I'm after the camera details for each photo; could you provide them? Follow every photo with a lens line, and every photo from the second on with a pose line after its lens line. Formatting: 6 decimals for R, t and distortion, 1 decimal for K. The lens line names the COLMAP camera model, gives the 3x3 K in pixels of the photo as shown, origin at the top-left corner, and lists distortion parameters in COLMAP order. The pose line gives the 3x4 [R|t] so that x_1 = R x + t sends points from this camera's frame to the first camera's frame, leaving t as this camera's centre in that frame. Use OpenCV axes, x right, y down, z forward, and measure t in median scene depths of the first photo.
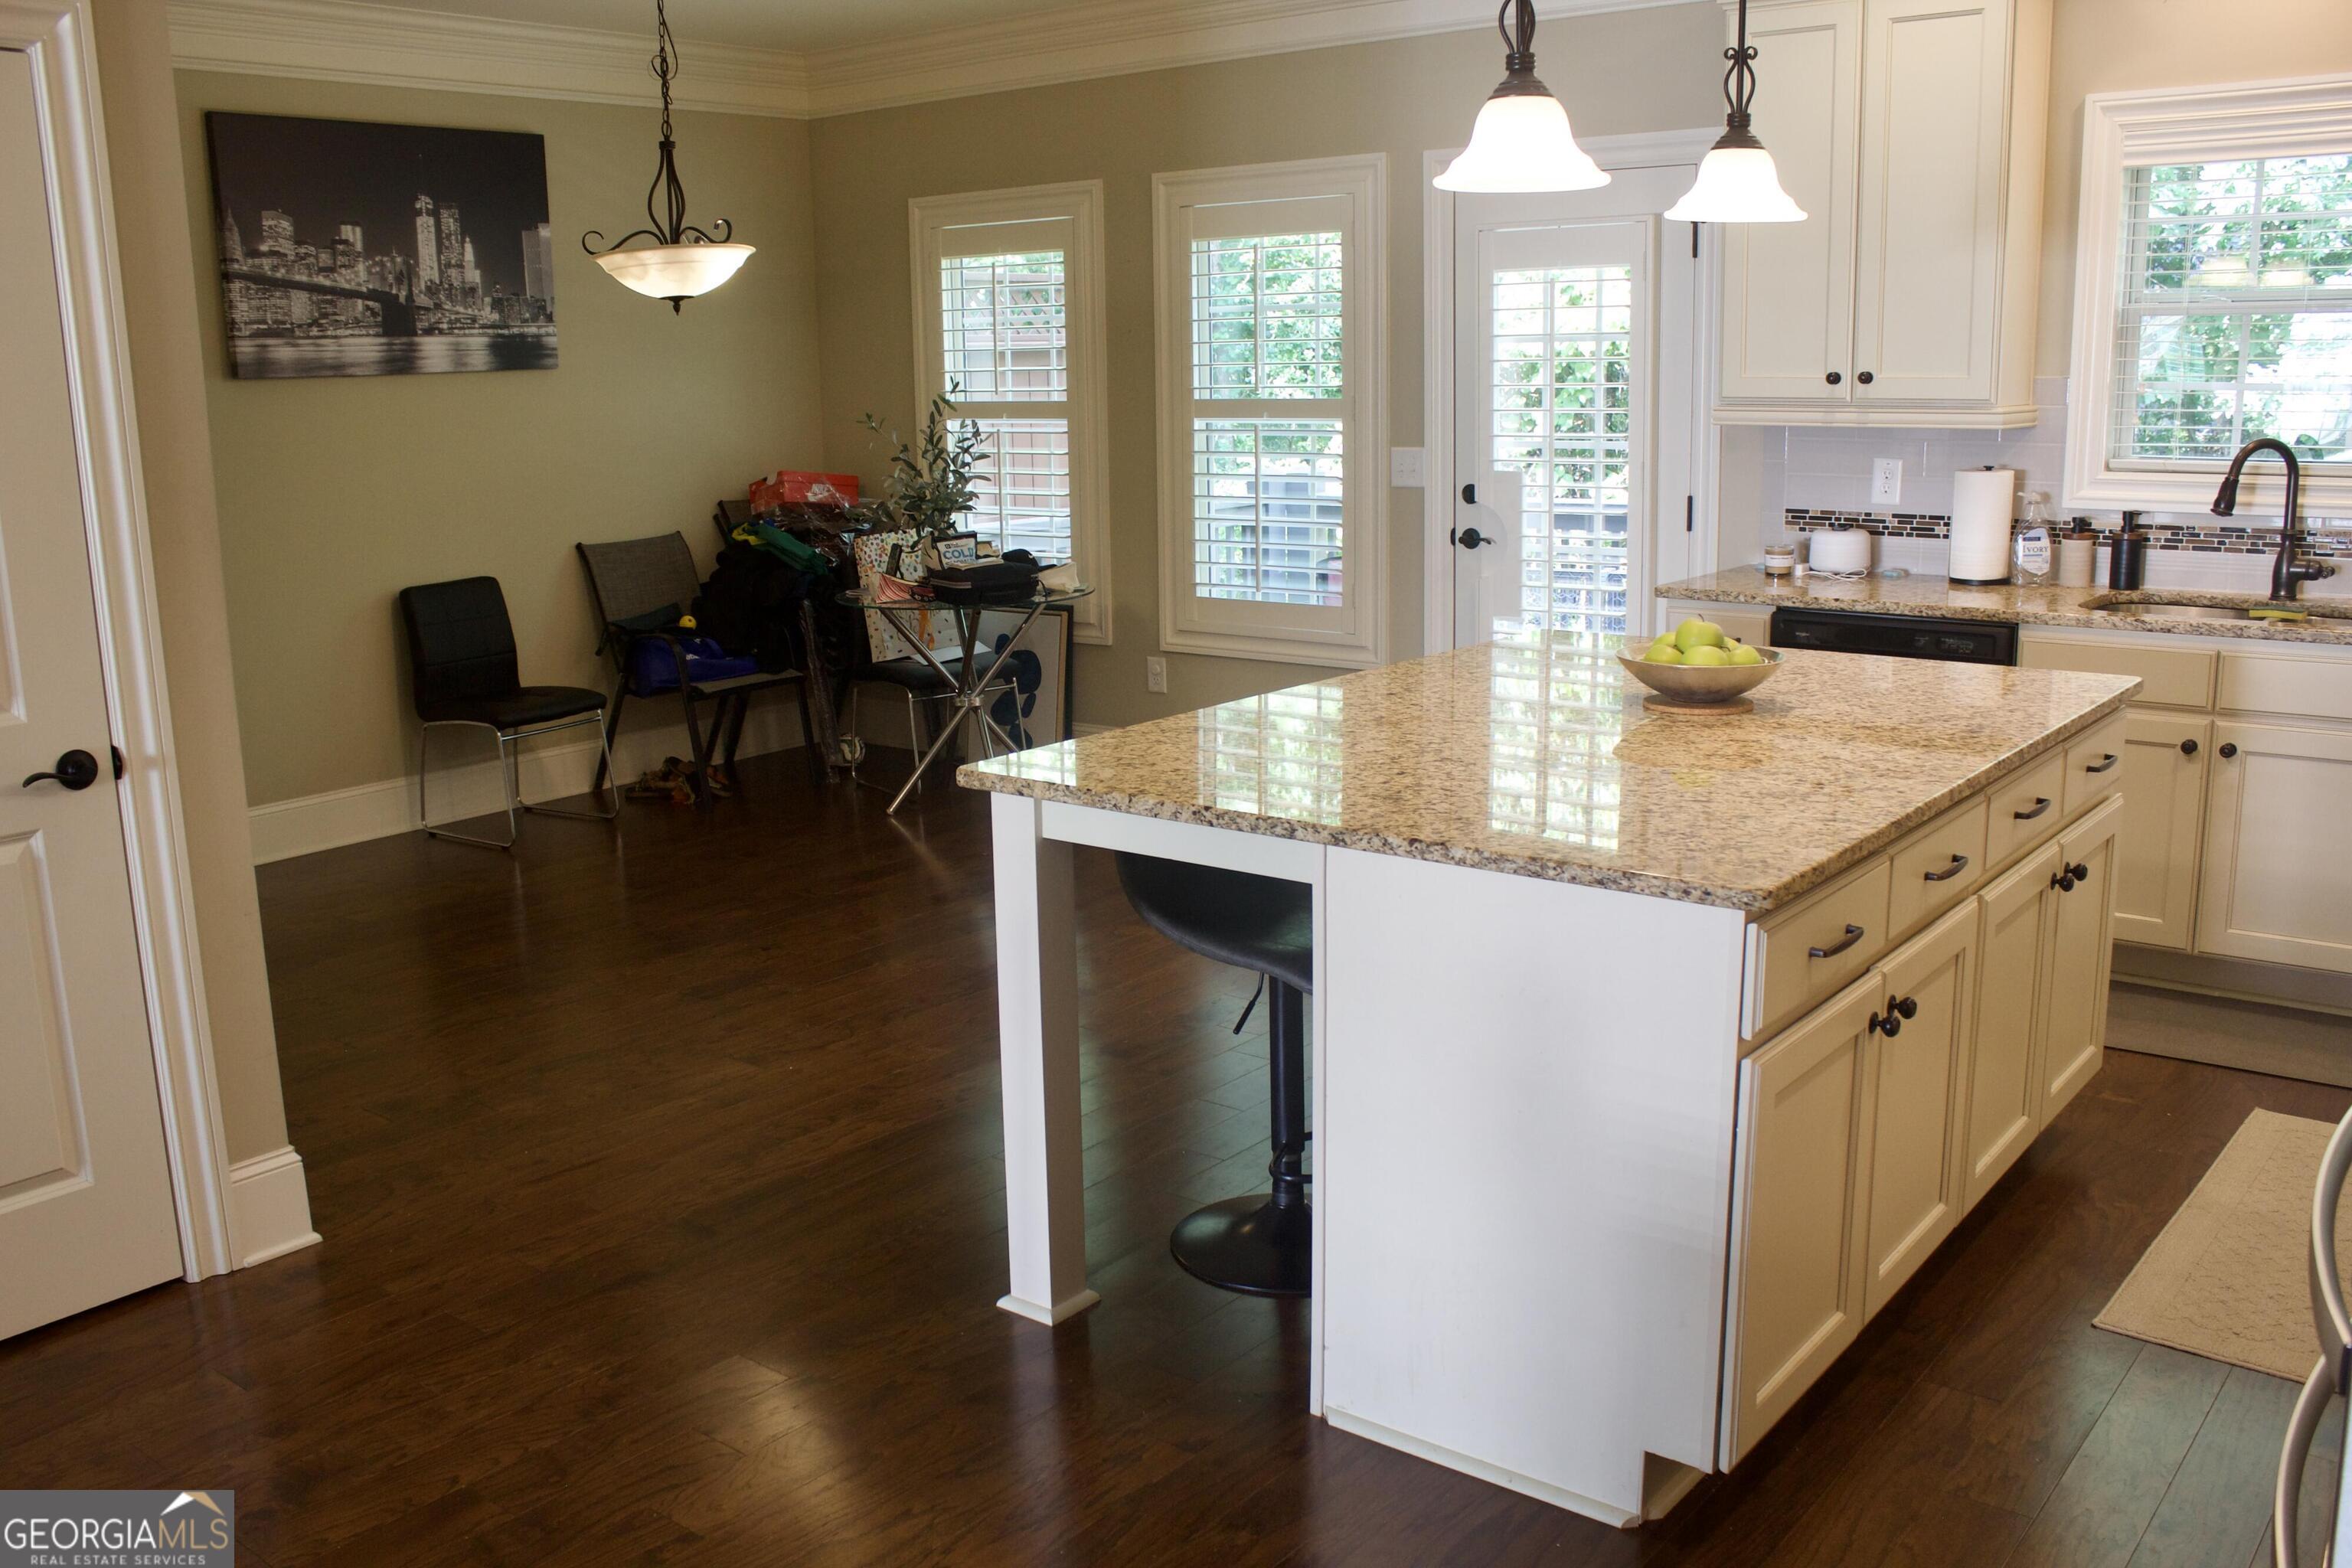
lens RADIAL K [[2025.9, 0, 1176.0], [0, 2025.9, 784.0], [0, 0, 1]] dist [-0.139422, 0.110053]
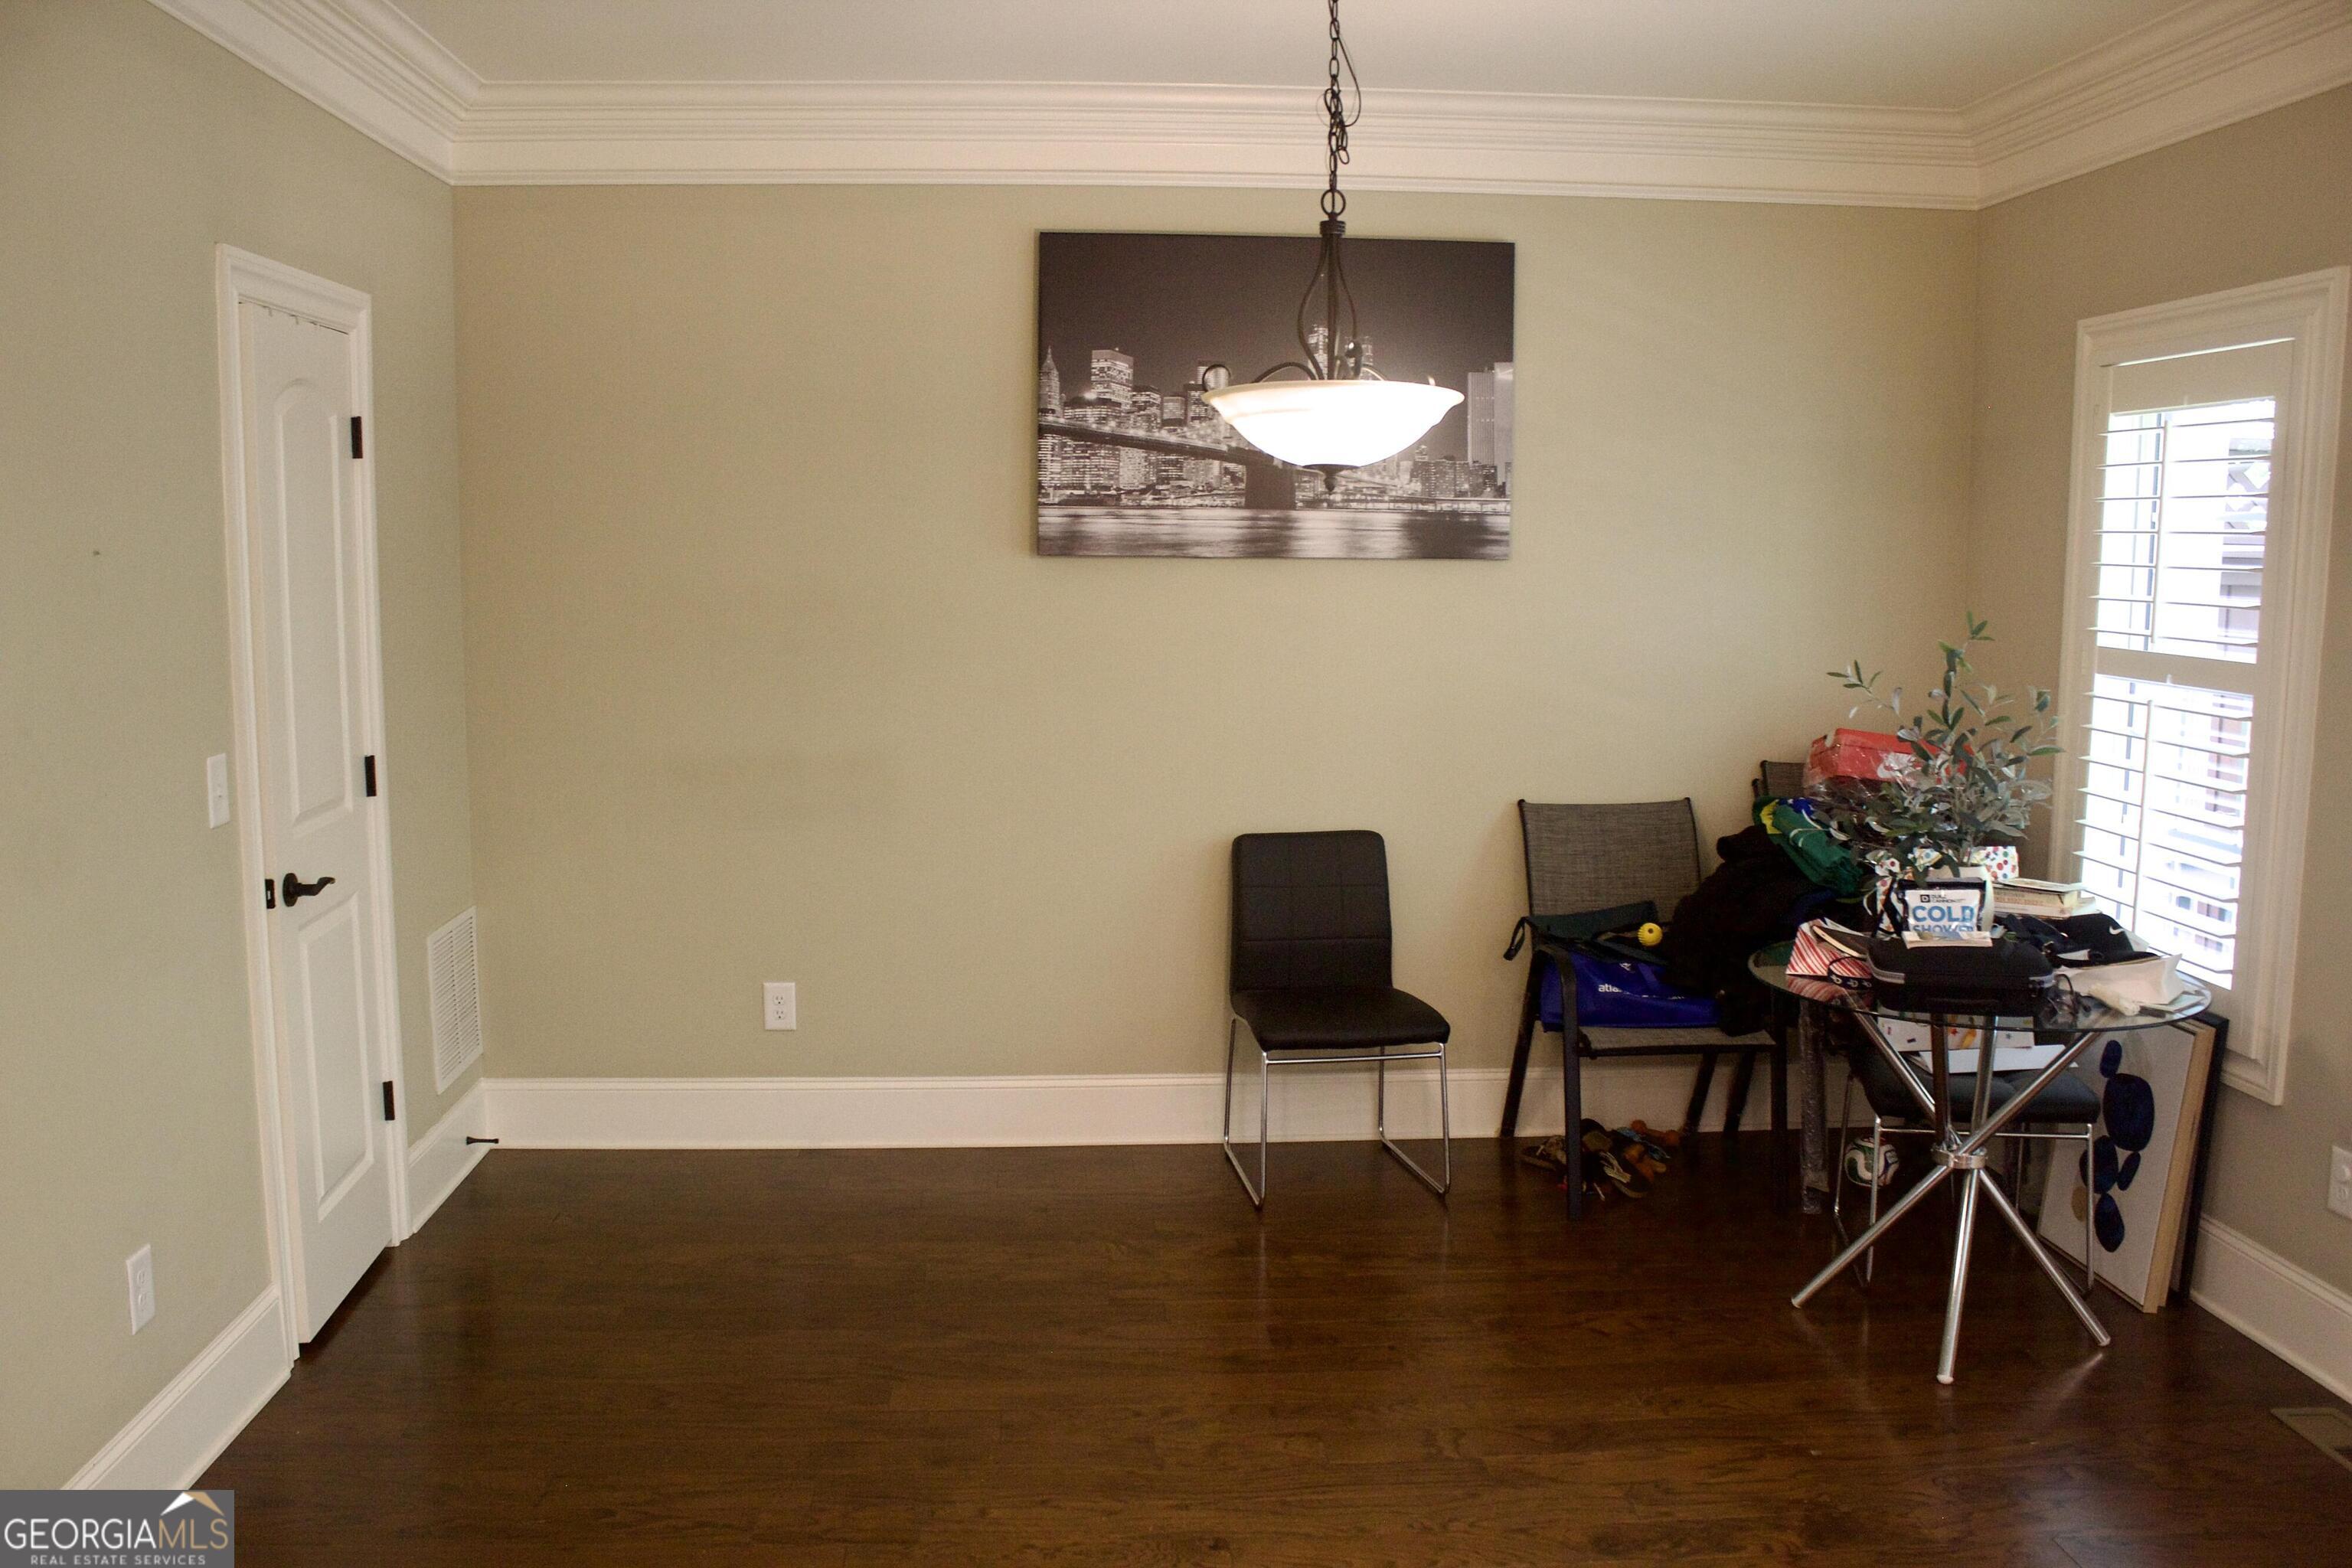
lens RADIAL K [[1971.0, 0, 1152.1], [0, 1971.0, 784.5], [0, 0, 1]] dist [-0.162076, 0.140278]
pose [[0.667503, 0.119597, -0.734939, 0.155748], [-0.174204, 0.984707, 0.002022, -0.121459], [0.723942, 0.126680, 0.678130, 0.491033]]
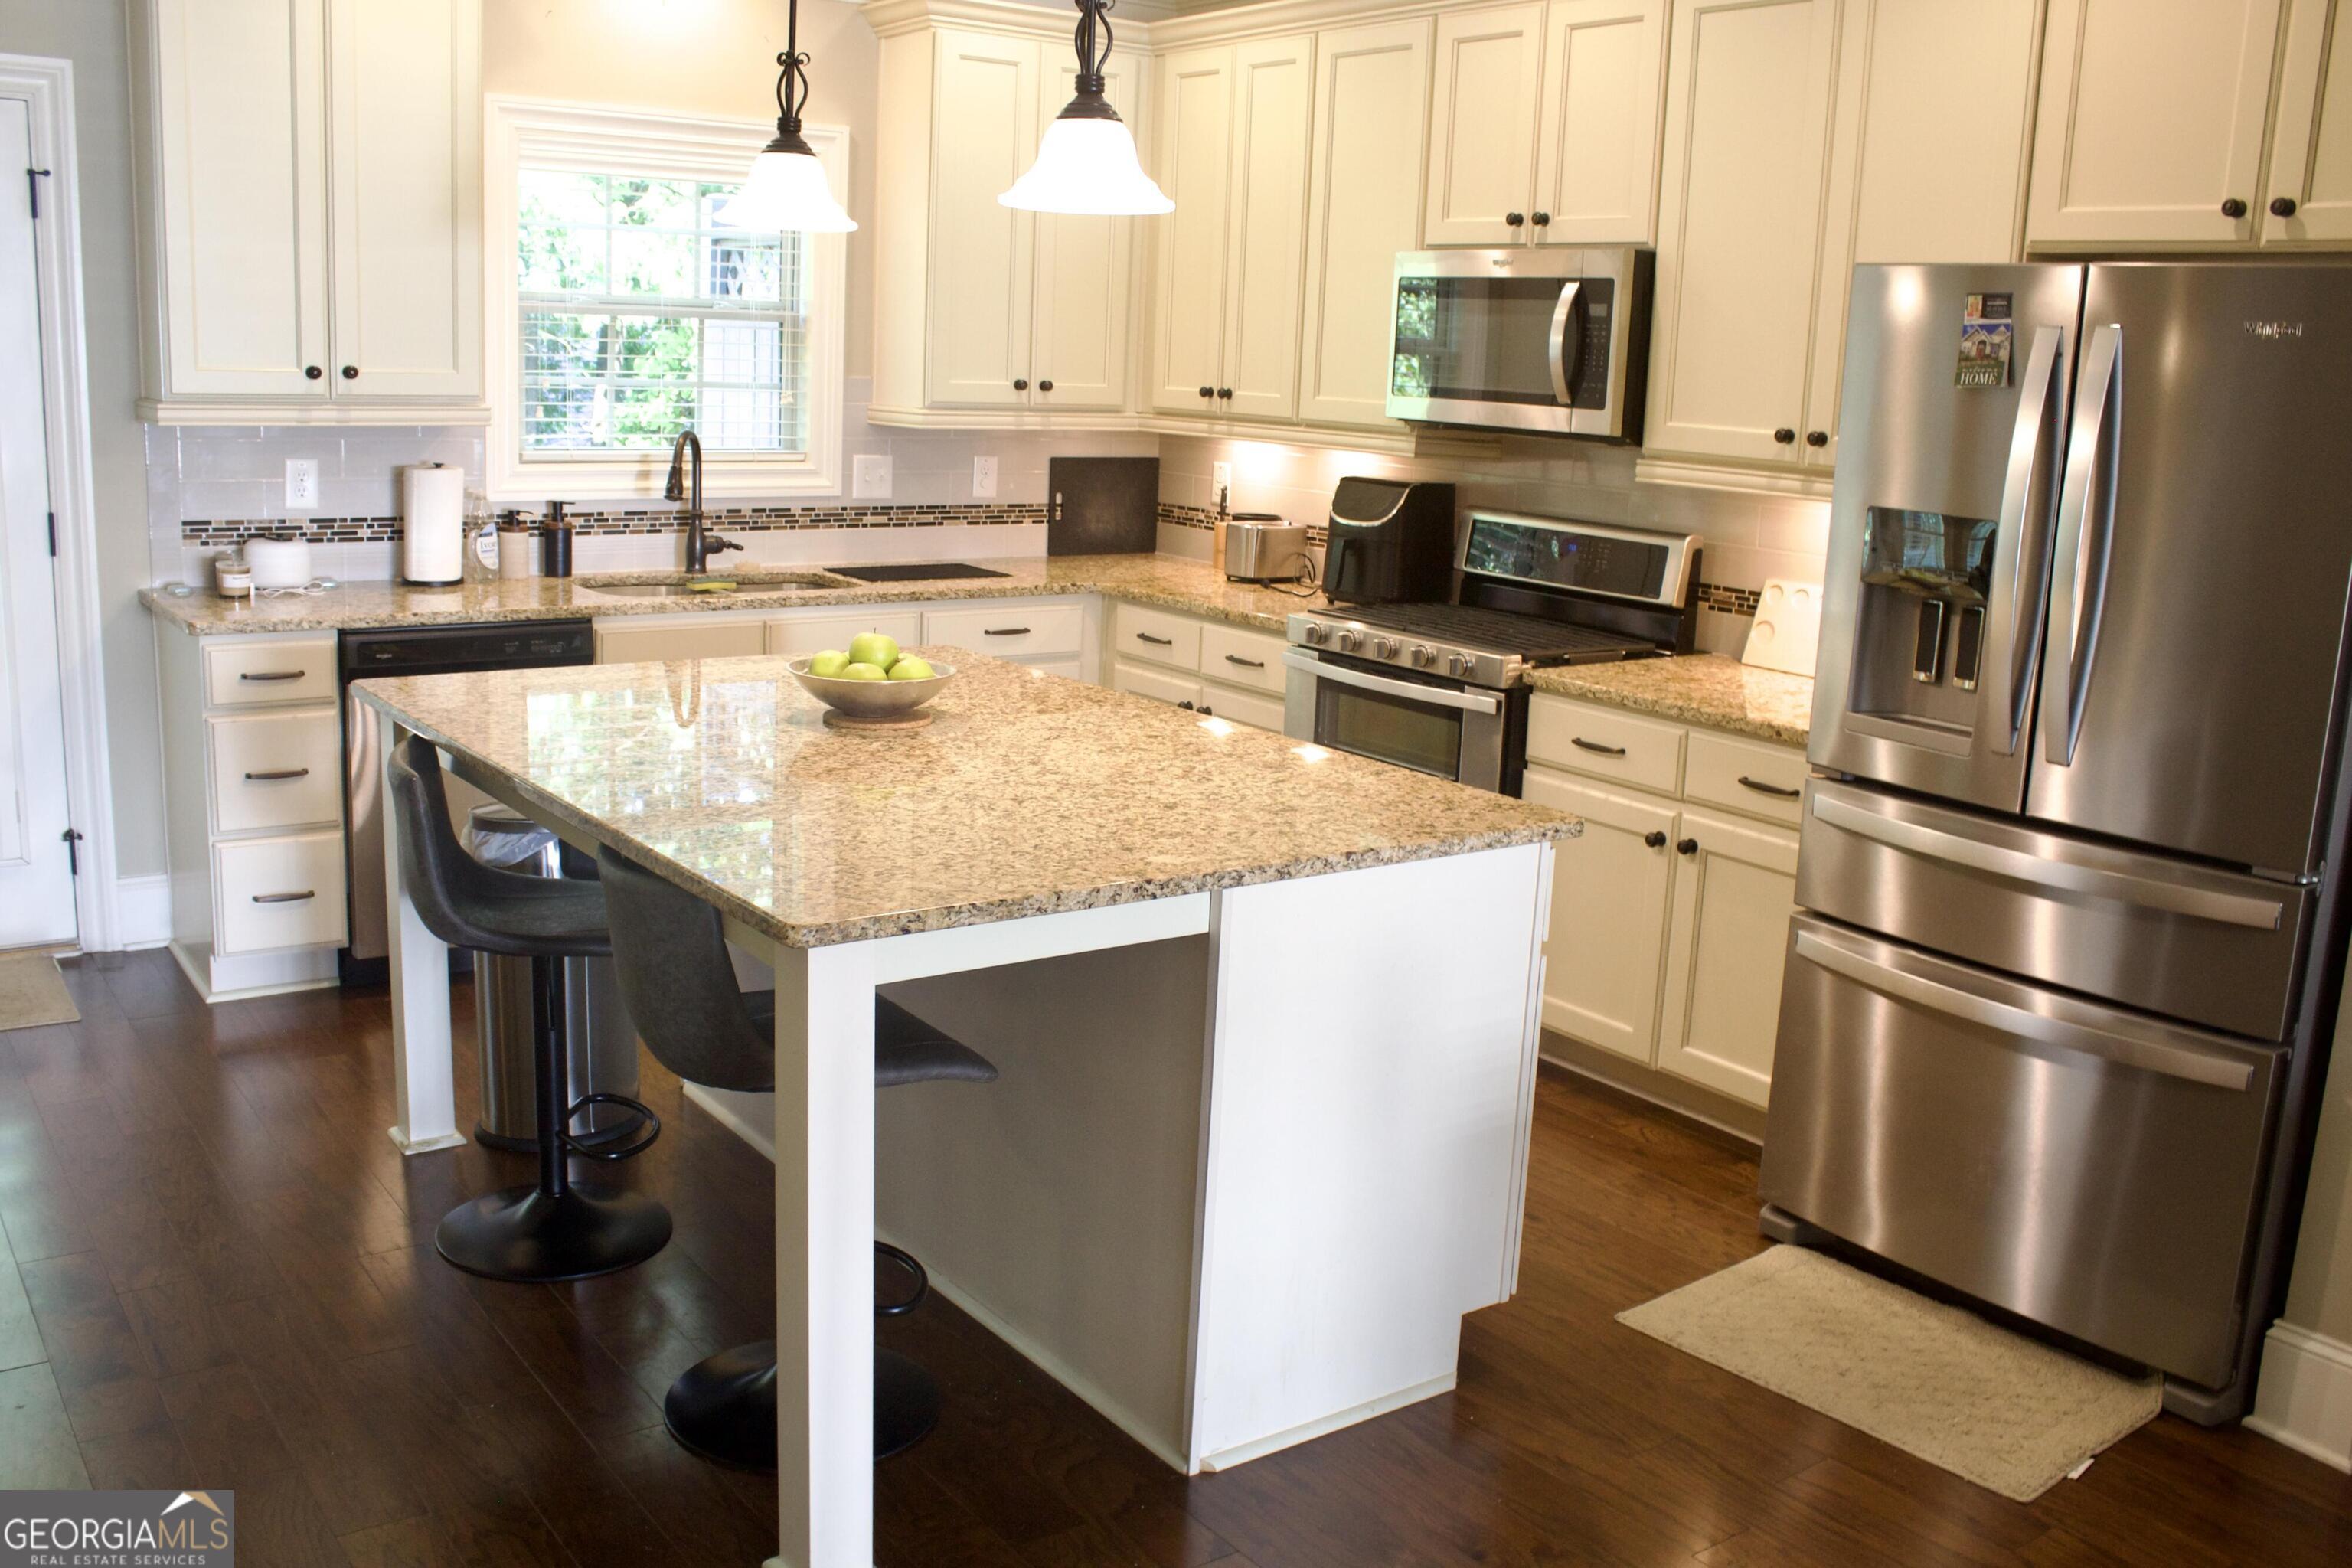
lens RADIAL K [[2088.6, 0, 1151.8], [0, 2088.6, 787.1], [0, 0, 1]] dist [-0.161358, 0.141613]
pose [[0.273798, -0.167174, 0.947147, -0.387539], [0.152532, 0.979862, 0.128855, -0.067068], [-0.949615, 0.109190, 0.293783, 0.324367]]
